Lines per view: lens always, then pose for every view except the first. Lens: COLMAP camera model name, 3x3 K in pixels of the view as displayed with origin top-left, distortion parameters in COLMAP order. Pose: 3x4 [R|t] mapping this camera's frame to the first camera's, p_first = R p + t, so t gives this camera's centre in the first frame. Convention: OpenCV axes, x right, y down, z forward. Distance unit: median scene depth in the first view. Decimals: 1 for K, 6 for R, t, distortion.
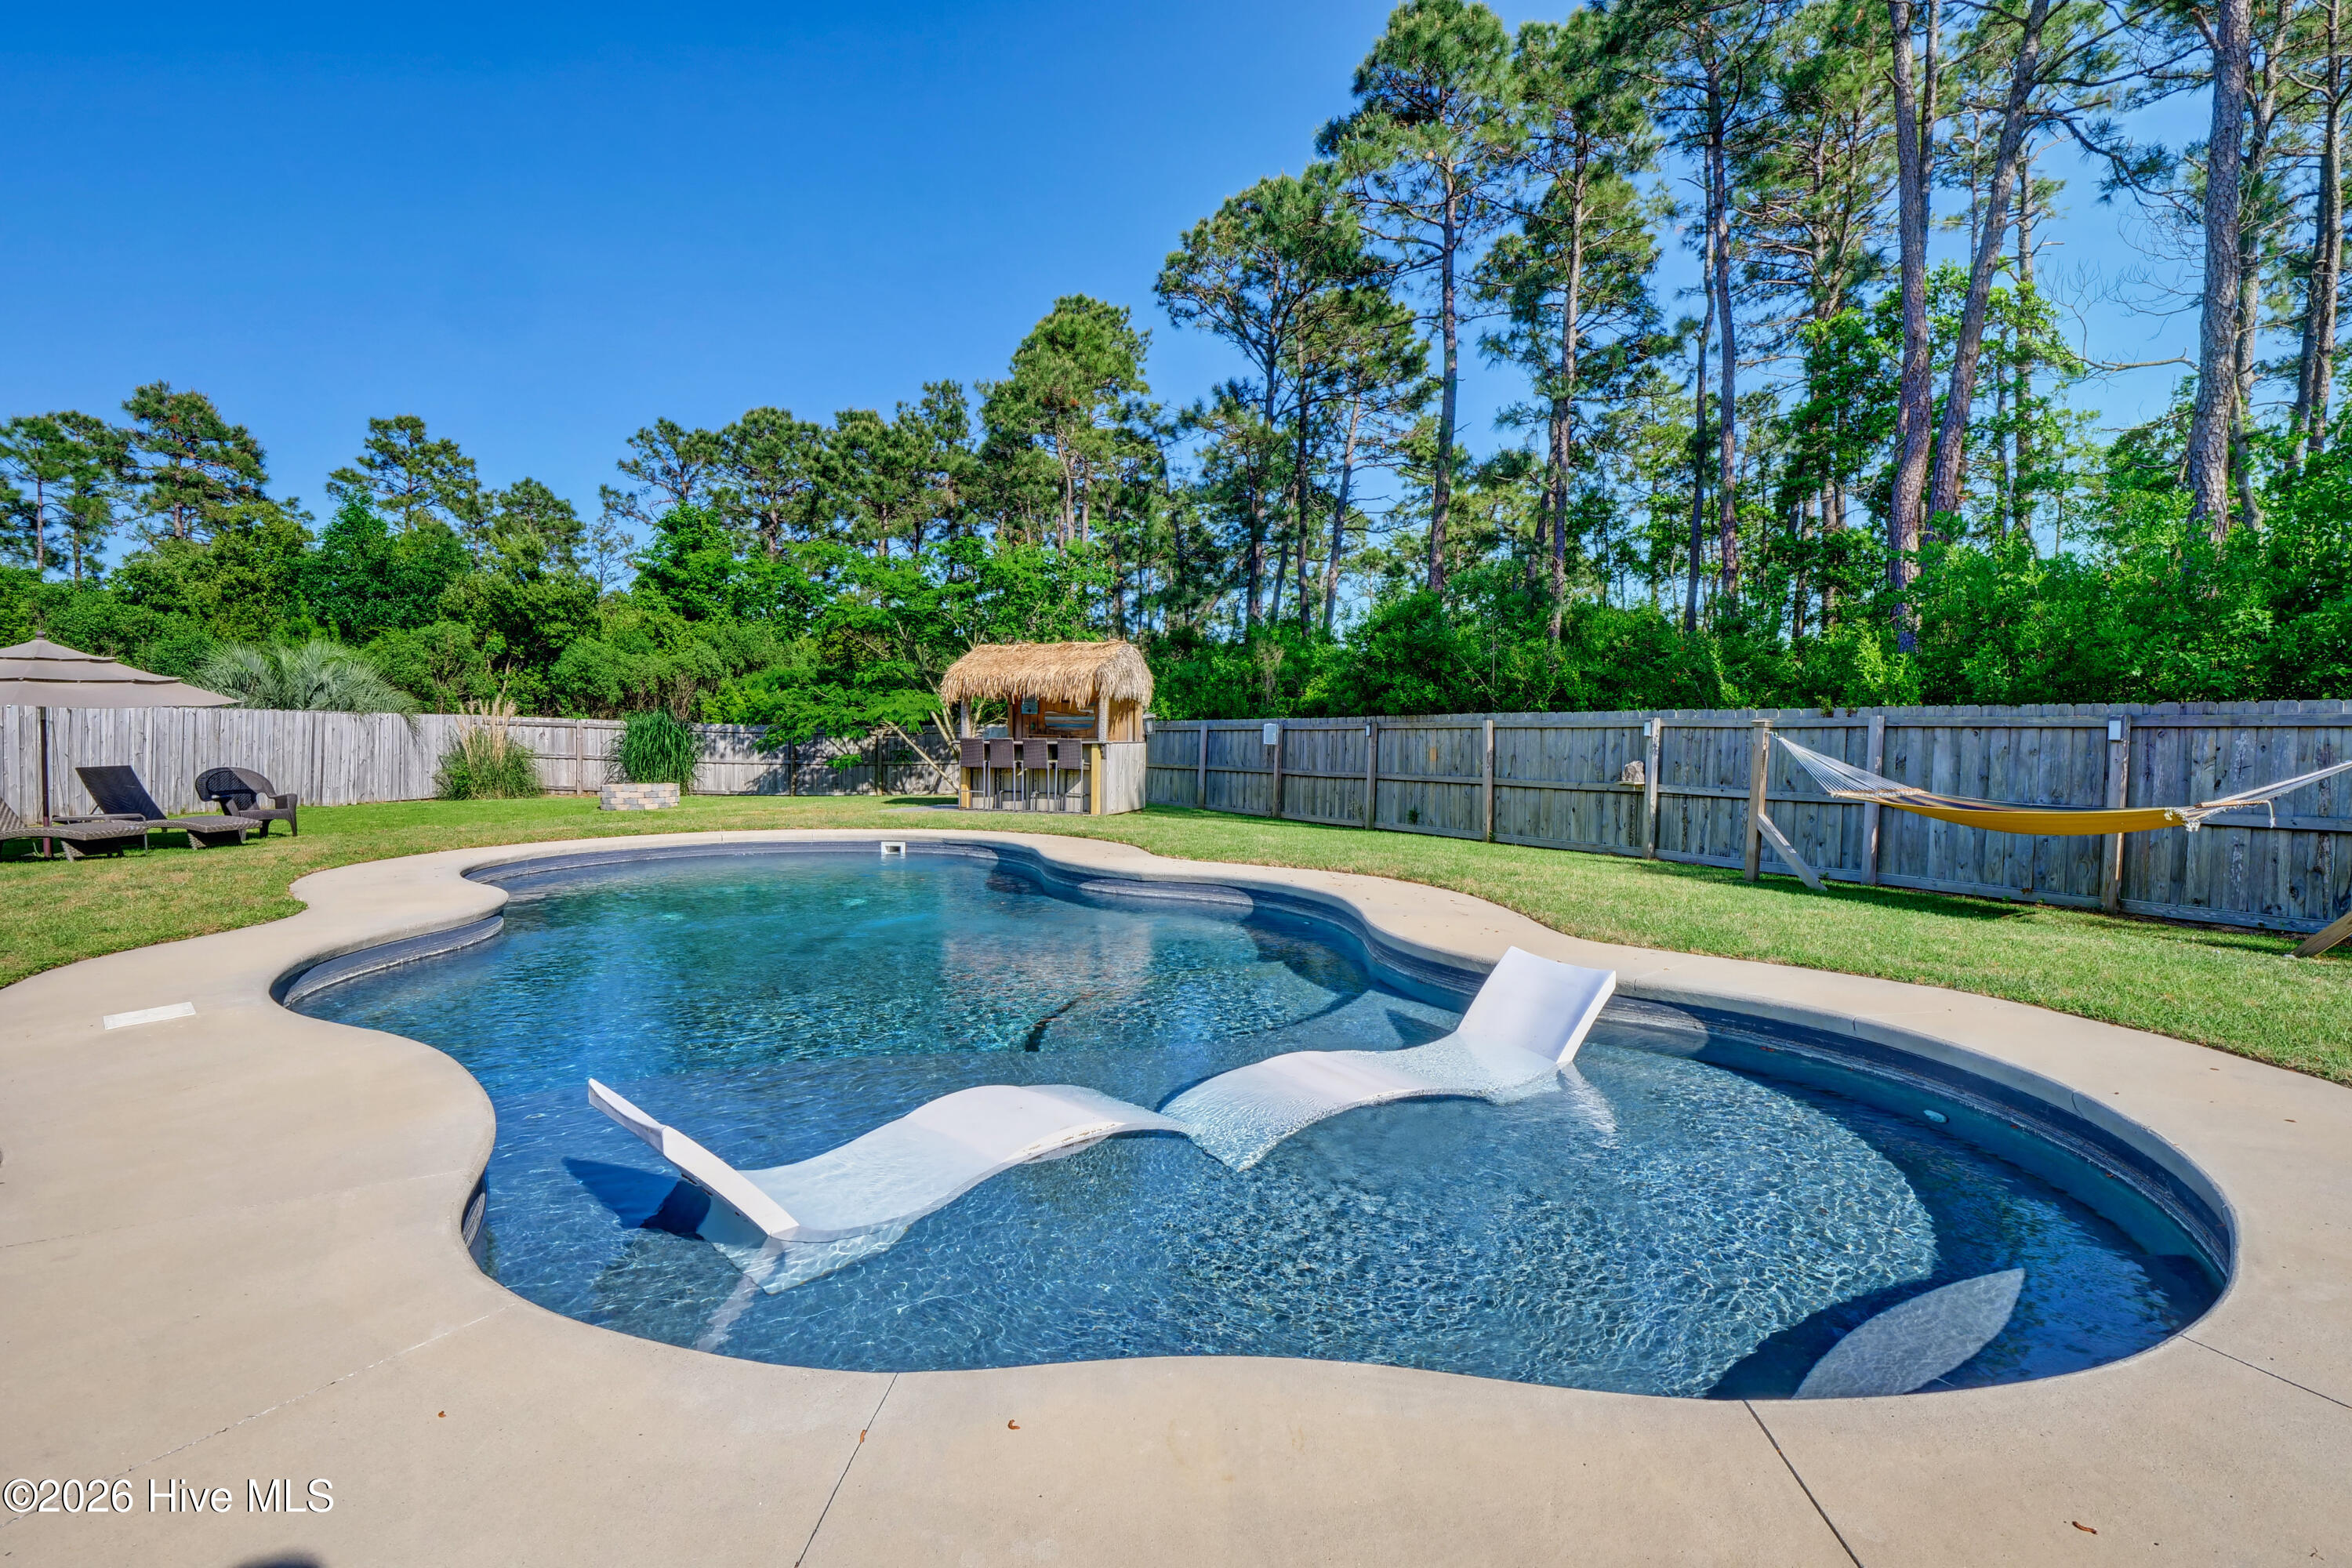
lens RADIAL K [[1151.3, 0, 1173.0], [0, 1151.3, 770.6], [0, 0, 1]] dist [-0.012144, 0.000268]
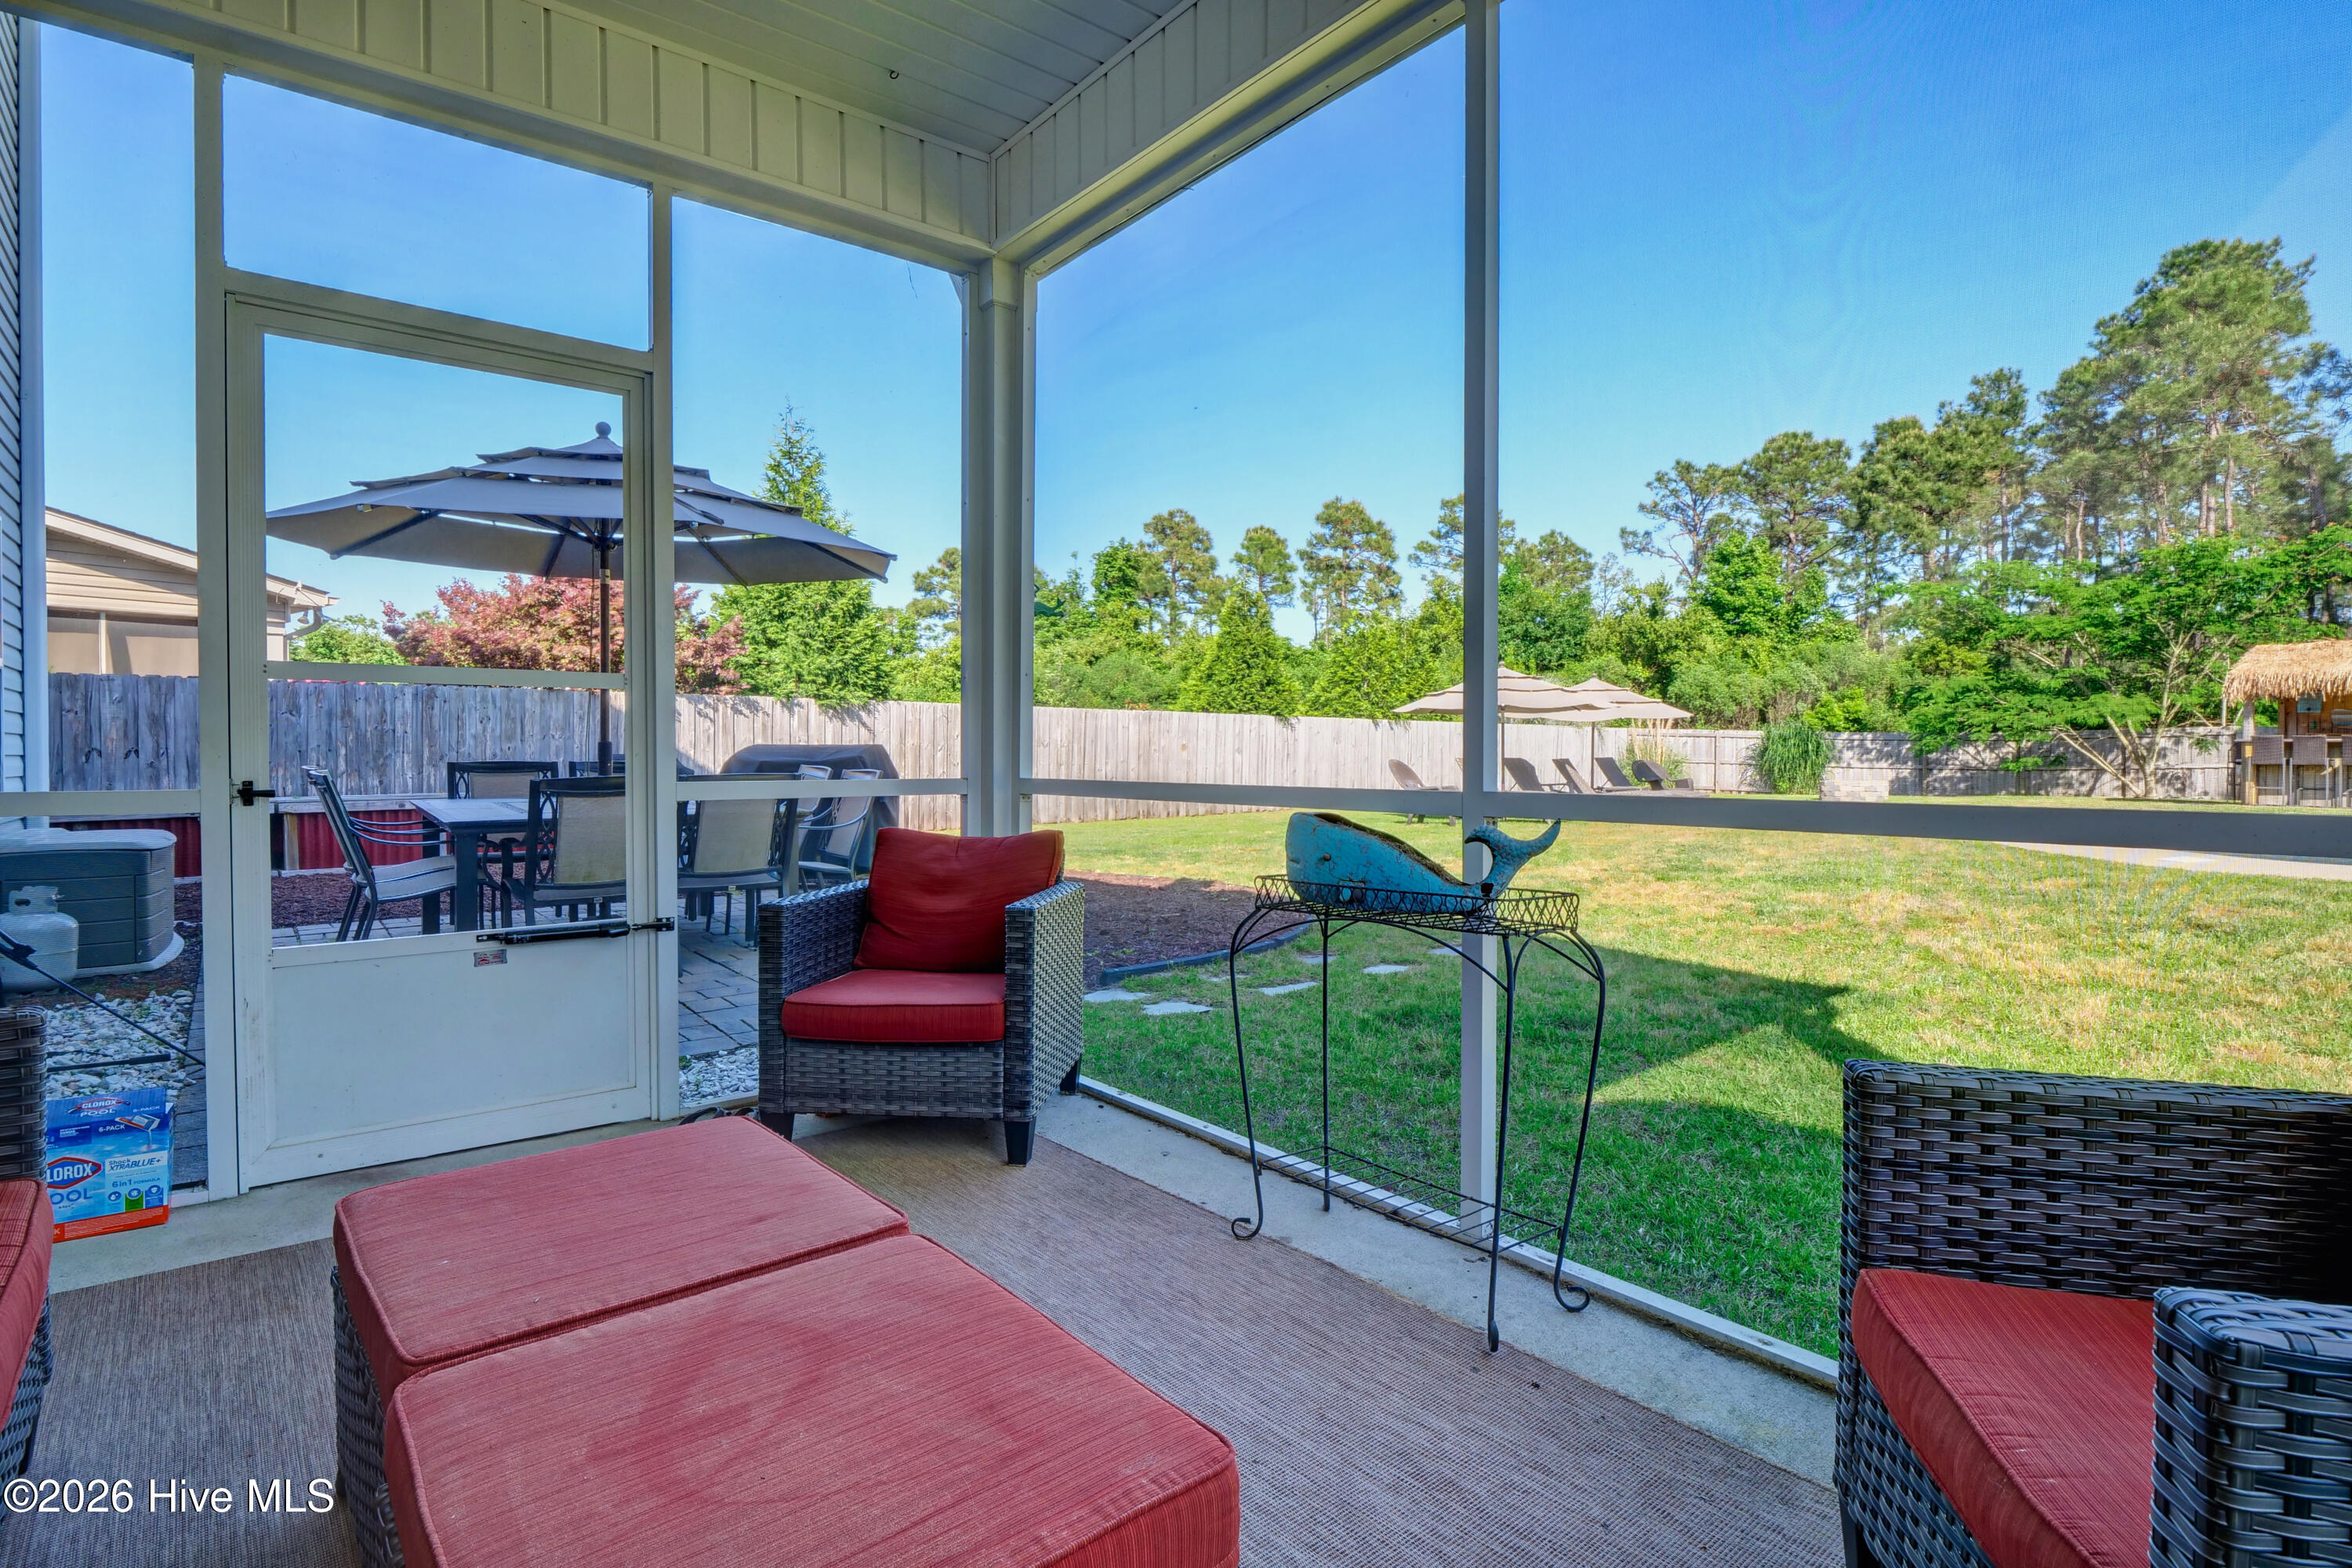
lens RADIAL K [[1151.3, 0, 1173.0], [0, 1151.3, 770.6], [0, 0, 1]] dist [-0.012144, 0.000268]
pose [[0.746141, 0.004154, -0.665775, -0.128996], [-0.014828, 0.999836, -0.010379, 0.015875], [0.665623, 0.017617, 0.746081, -0.239181]]
